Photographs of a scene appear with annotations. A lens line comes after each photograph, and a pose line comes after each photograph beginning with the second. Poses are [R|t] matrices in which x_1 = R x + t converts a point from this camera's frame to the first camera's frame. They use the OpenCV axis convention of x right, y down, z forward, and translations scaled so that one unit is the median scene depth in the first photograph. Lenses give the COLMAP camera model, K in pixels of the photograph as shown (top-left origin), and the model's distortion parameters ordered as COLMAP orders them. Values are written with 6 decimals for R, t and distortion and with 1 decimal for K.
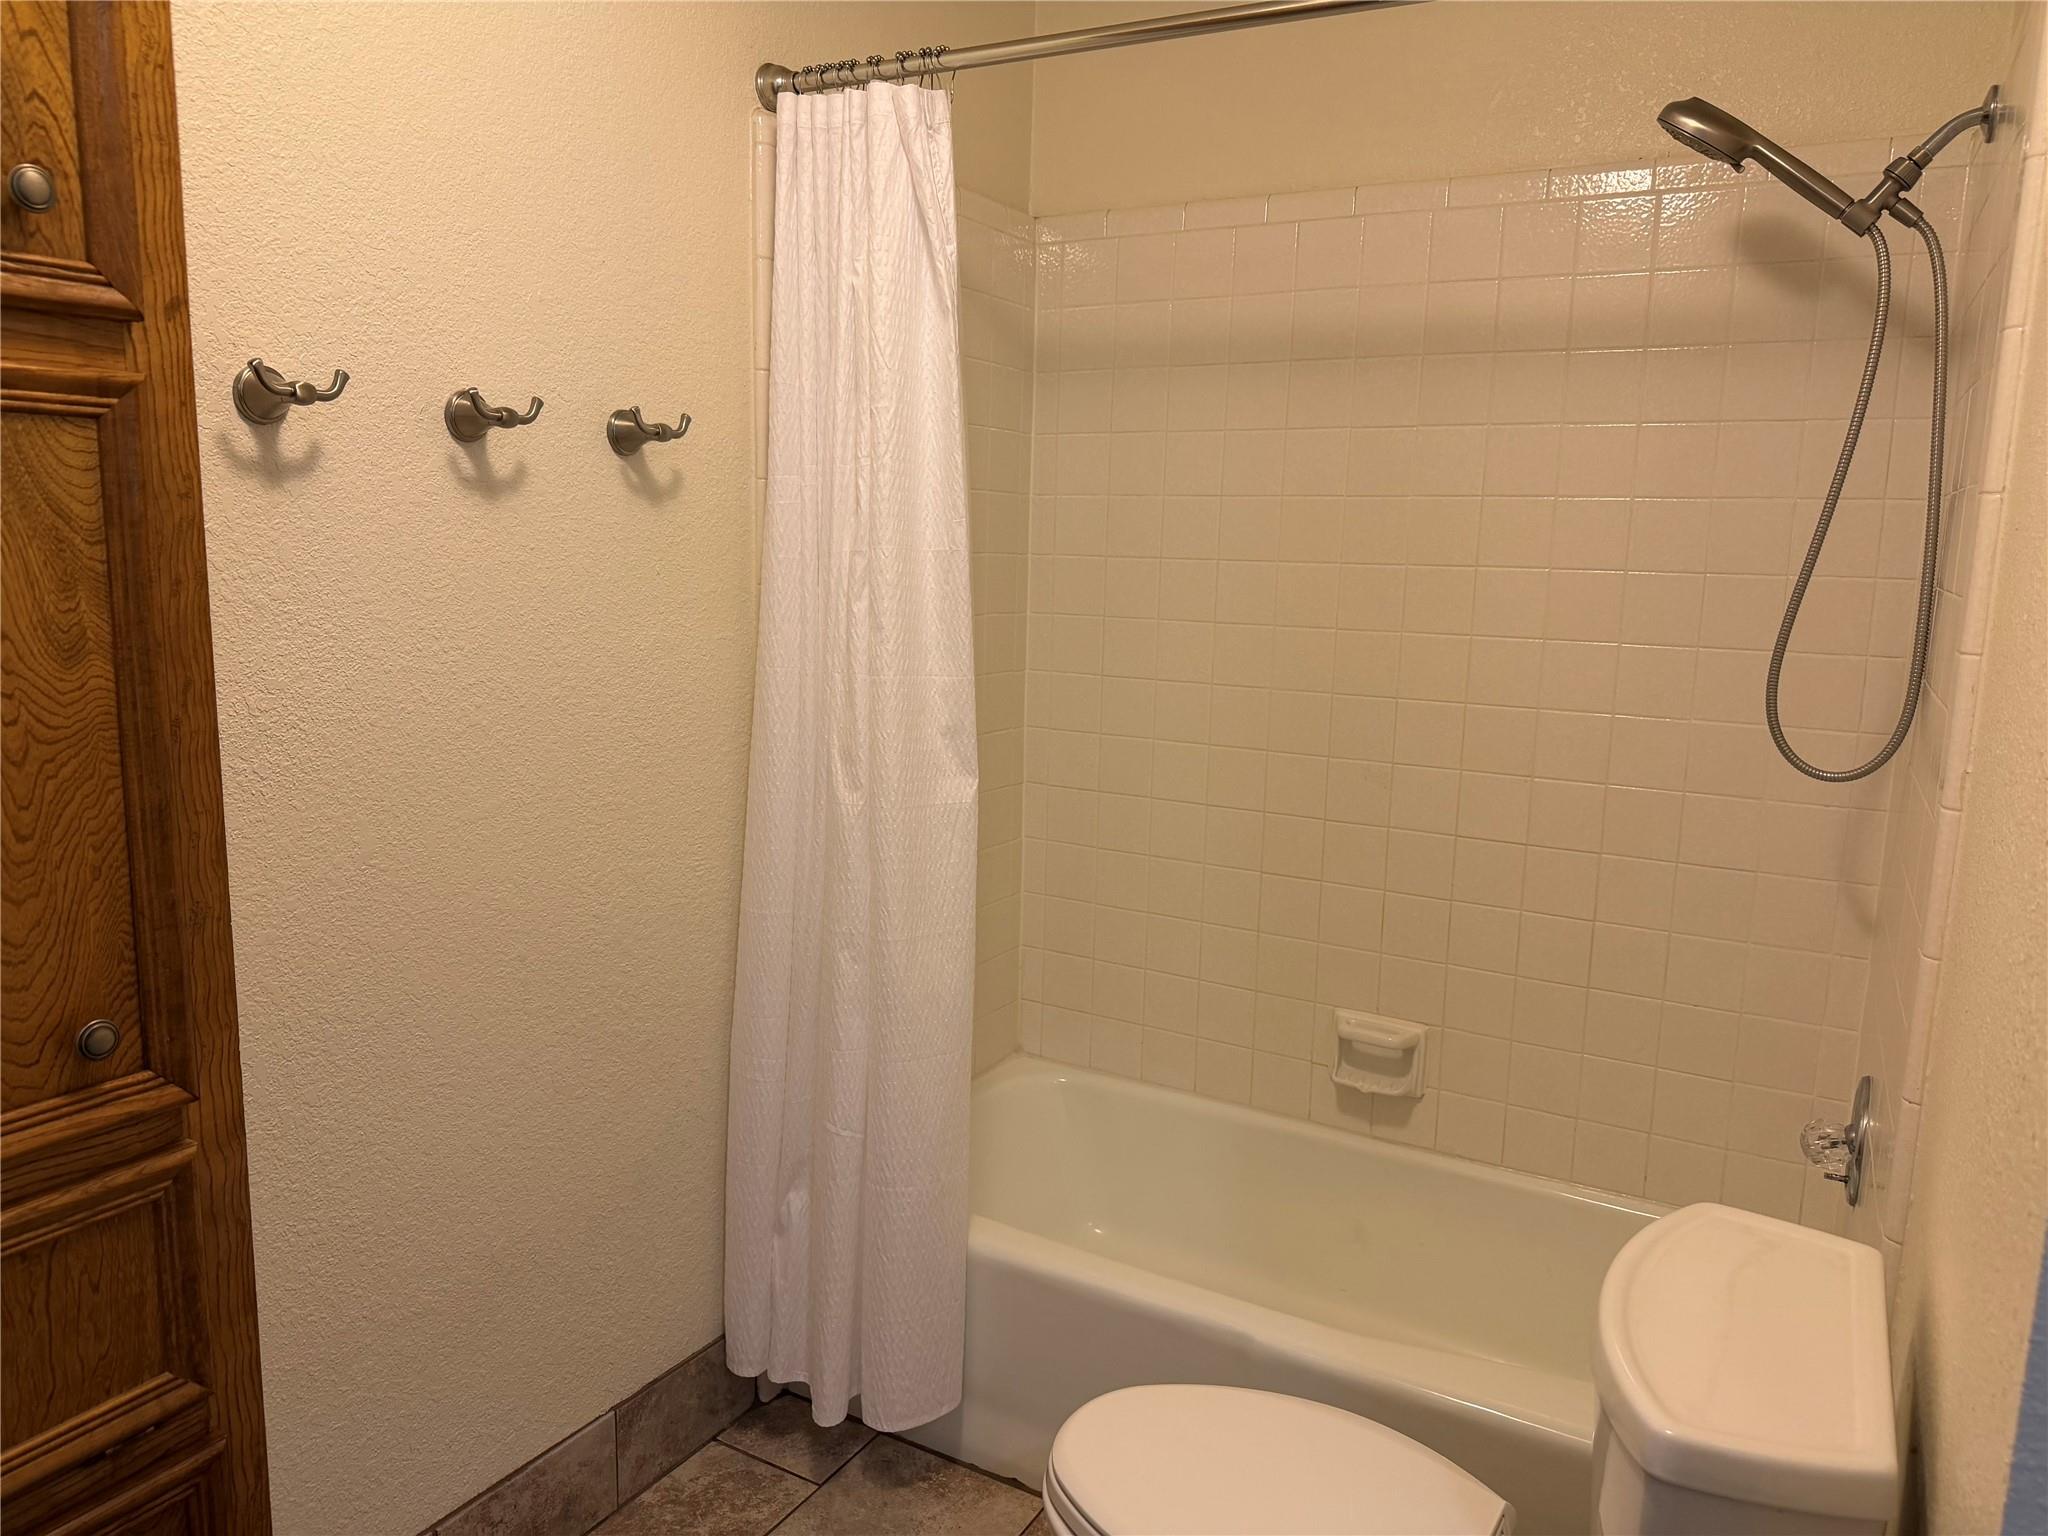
lens RADIAL K [[1450.8, 0, 1024.7], [0, 1450.8, 781.1], [0, 0, 1]] dist [-0.001662, -0.009926]
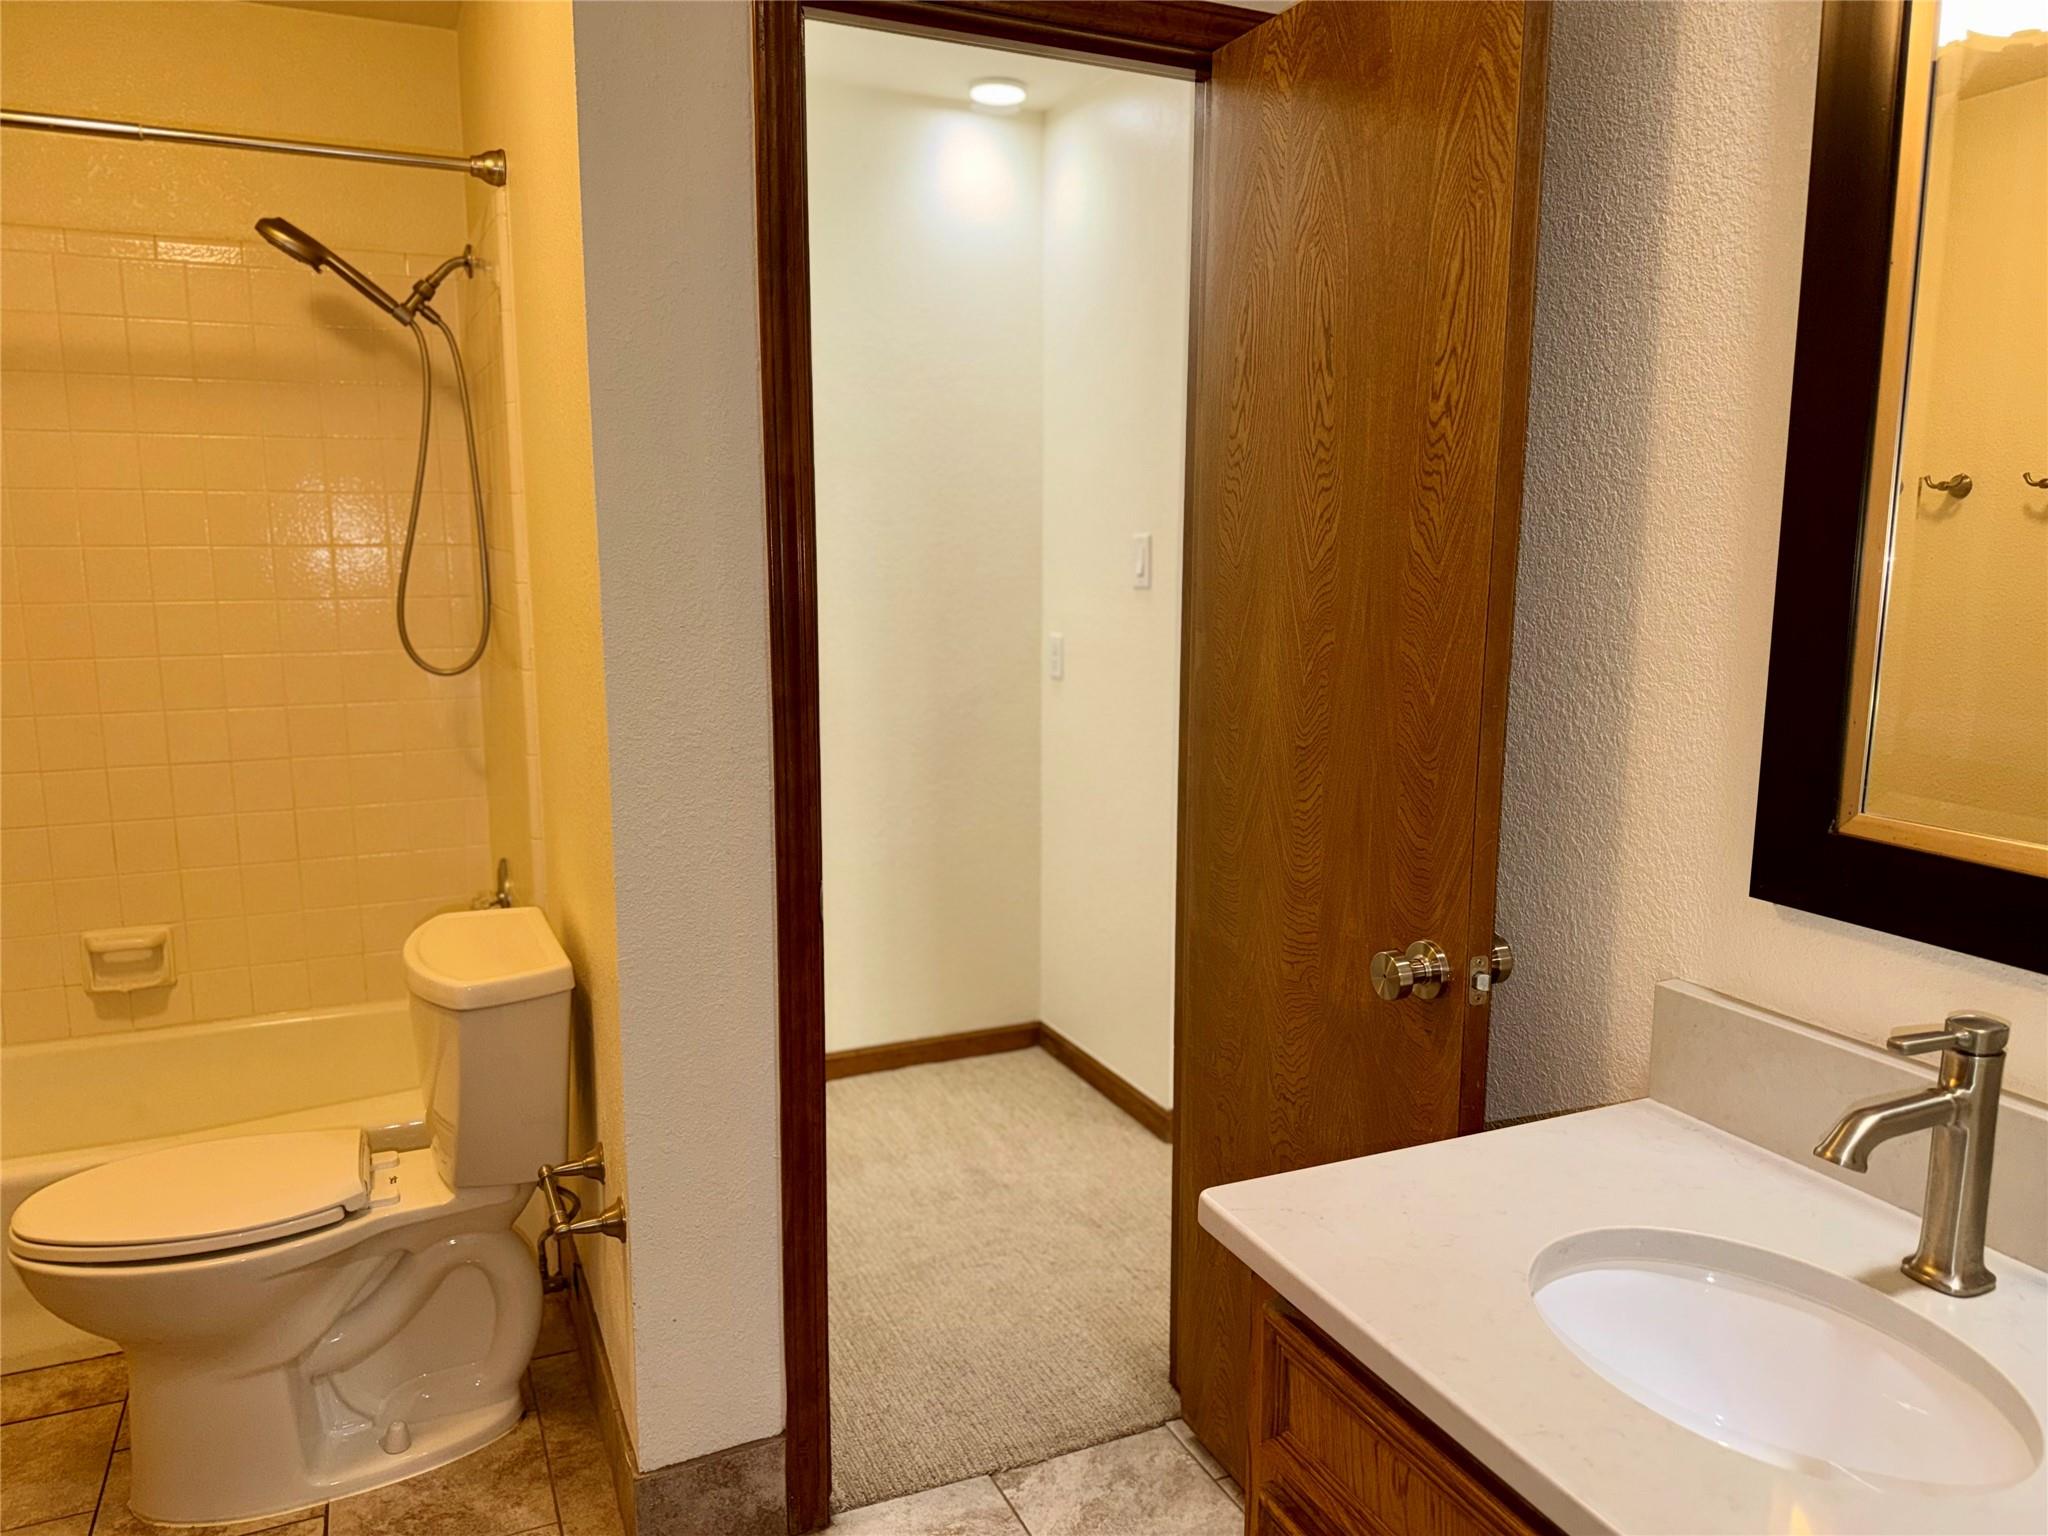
lens RADIAL K [[1450.8, 0, 1031.2], [0, 1450.8, 771.3], [0, 0, 1]] dist [-0.001662, -0.009926]
pose [[0.582744, -0.159043, 0.796941, -0.344475], [0.149648, 0.984893, 0.087126, 0.061522], [-0.798759, 0.068489, 0.597741, -0.434327]]
